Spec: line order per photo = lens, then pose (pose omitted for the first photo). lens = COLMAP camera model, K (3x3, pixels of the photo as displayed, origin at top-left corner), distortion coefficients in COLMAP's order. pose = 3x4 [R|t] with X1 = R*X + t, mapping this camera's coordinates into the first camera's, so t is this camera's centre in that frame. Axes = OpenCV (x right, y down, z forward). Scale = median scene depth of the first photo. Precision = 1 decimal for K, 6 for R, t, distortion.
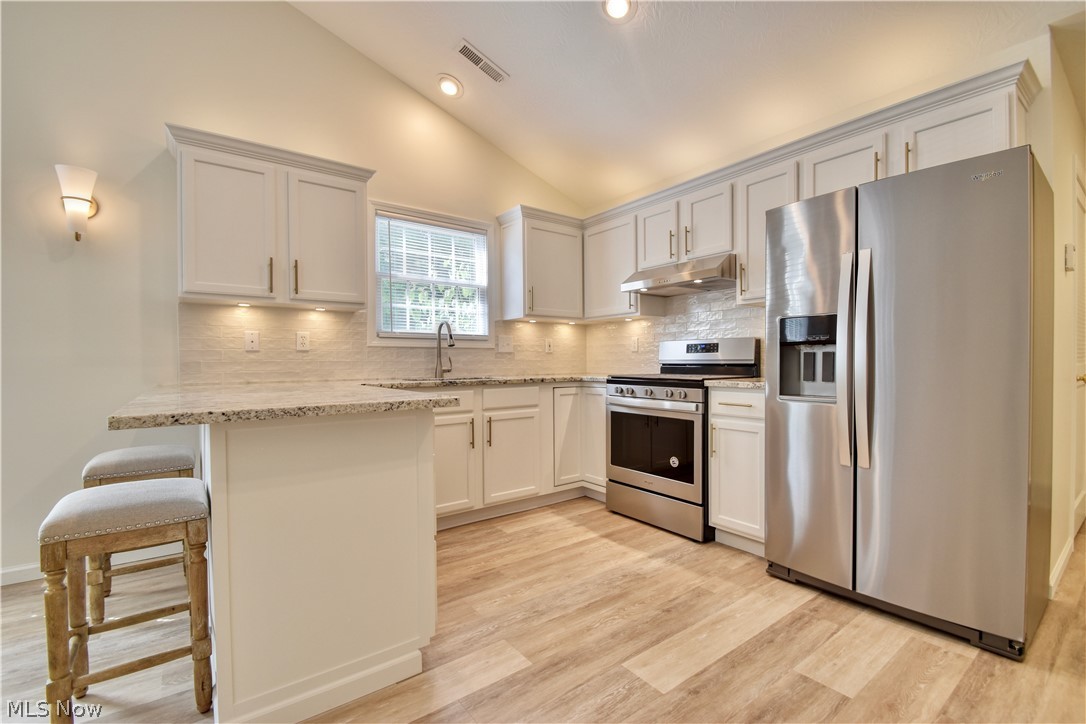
lens RADIAL K [[476.1, 0, 543.8], [0, 476.1, 367.4], [0, 0, 1]] dist [0.011418, -0.014445]
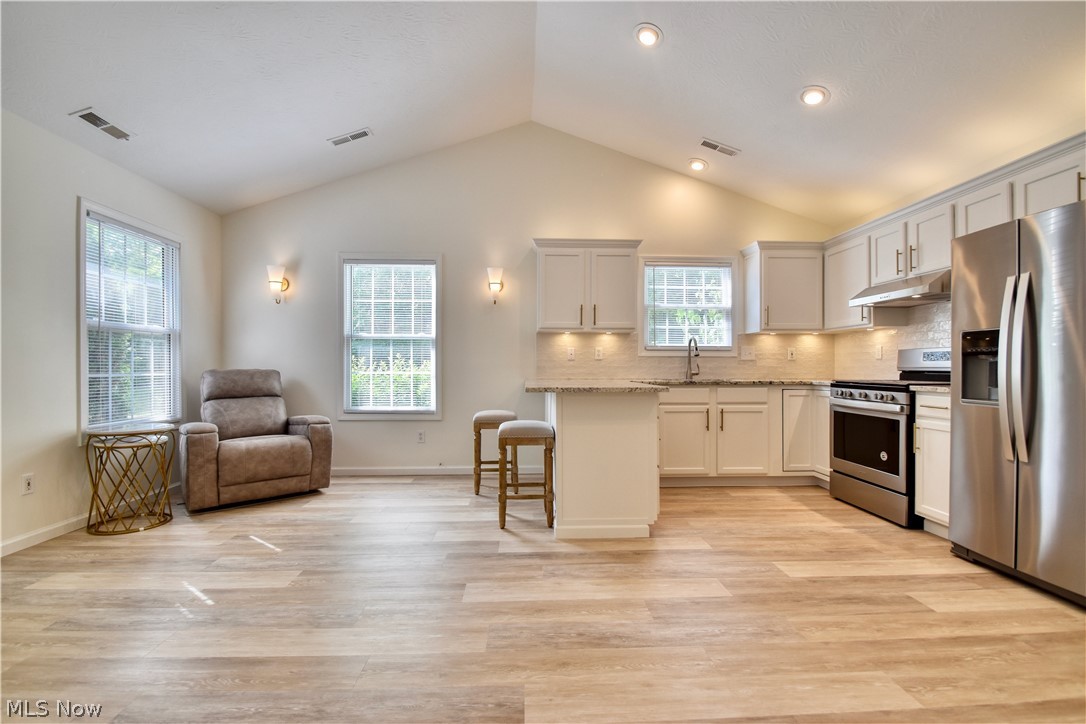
lens RADIAL K [[476.1, 0, 545.0], [0, 476.1, 366.7], [0, 0, 1]] dist [0.011418, -0.014445]
pose [[0.825663, 0.007095, -0.564119, 0.257827], [-0.013910, 0.999873, -0.007783, 0.003410], [0.563992, 0.014274, 0.825657, -0.432937]]
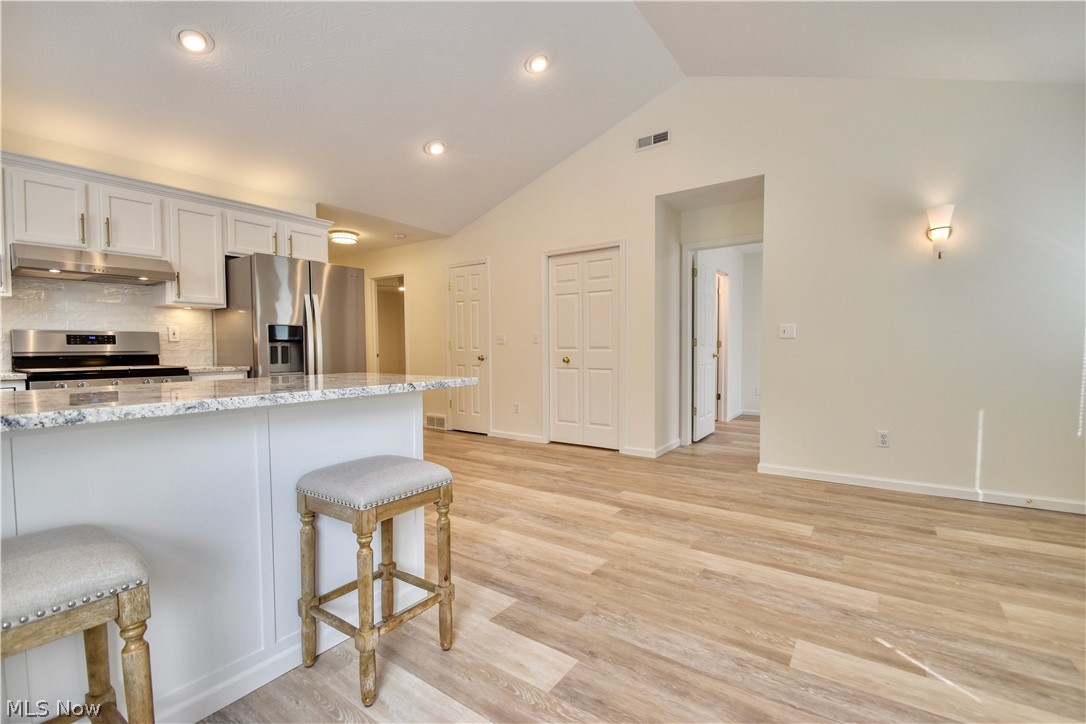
lens RADIAL K [[476.1, 0, 545.0], [0, 476.1, 368.1], [0, 0, 1]] dist [0.011418, -0.014445]
pose [[-0.309391, -0.032368, 0.950384, -1.072497], [0.021057, 0.998942, 0.040877, -0.002573], [-0.950702, 0.032660, -0.308382, 0.507644]]
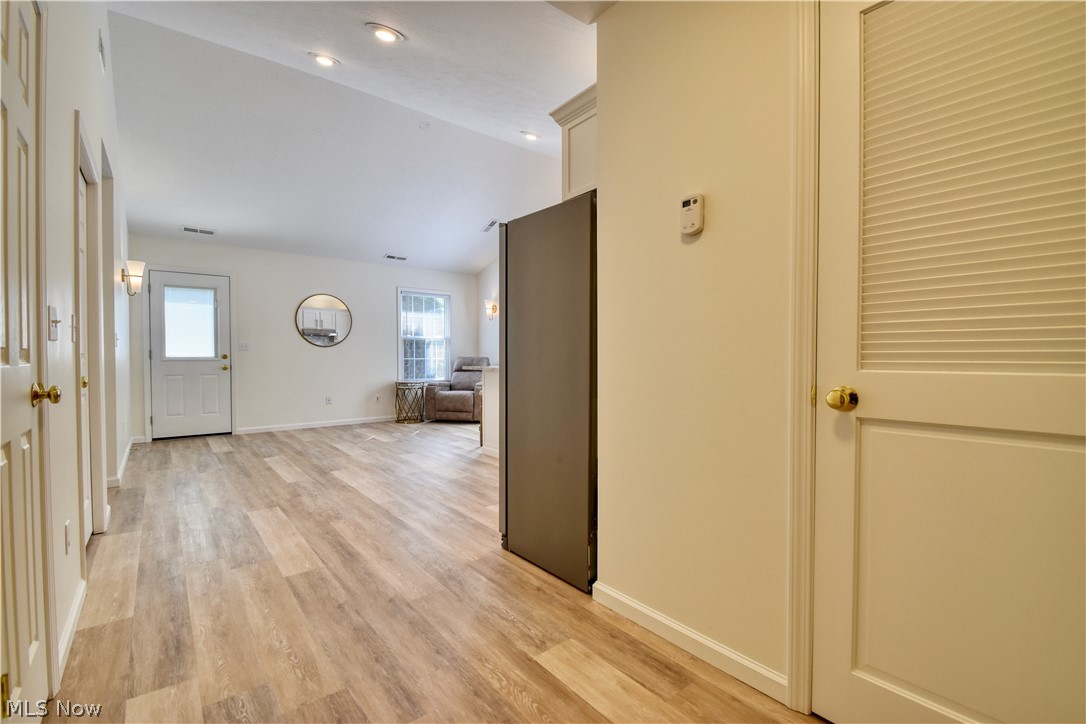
lens RADIAL K [[476.1, 0, 543.6], [0, 476.1, 367.6], [0, 0, 1]] dist [0.011418, -0.014445]
pose [[0.032808, 0.031957, -0.998951, 1.551409], [-0.013829, 0.999408, 0.031517, -0.018642], [0.999366, 0.012781, 0.033230, 0.639696]]
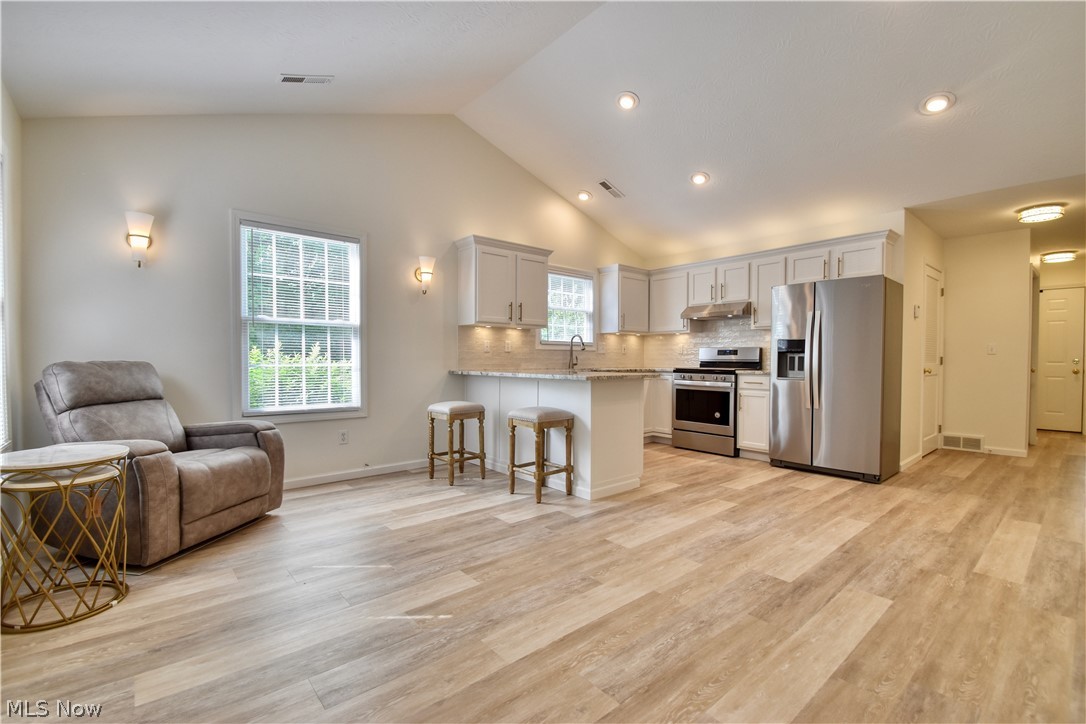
lens RADIAL K [[476.1, 0, 544.7], [0, 476.1, 367.4], [0, 0, 1]] dist [0.011418, -0.014445]
pose [[0.997772, 0.008770, 0.066136, -0.533328], [-0.009152, 0.999943, 0.005486, 0.011662], [-0.066084, -0.006079, 0.997796, -0.815757]]
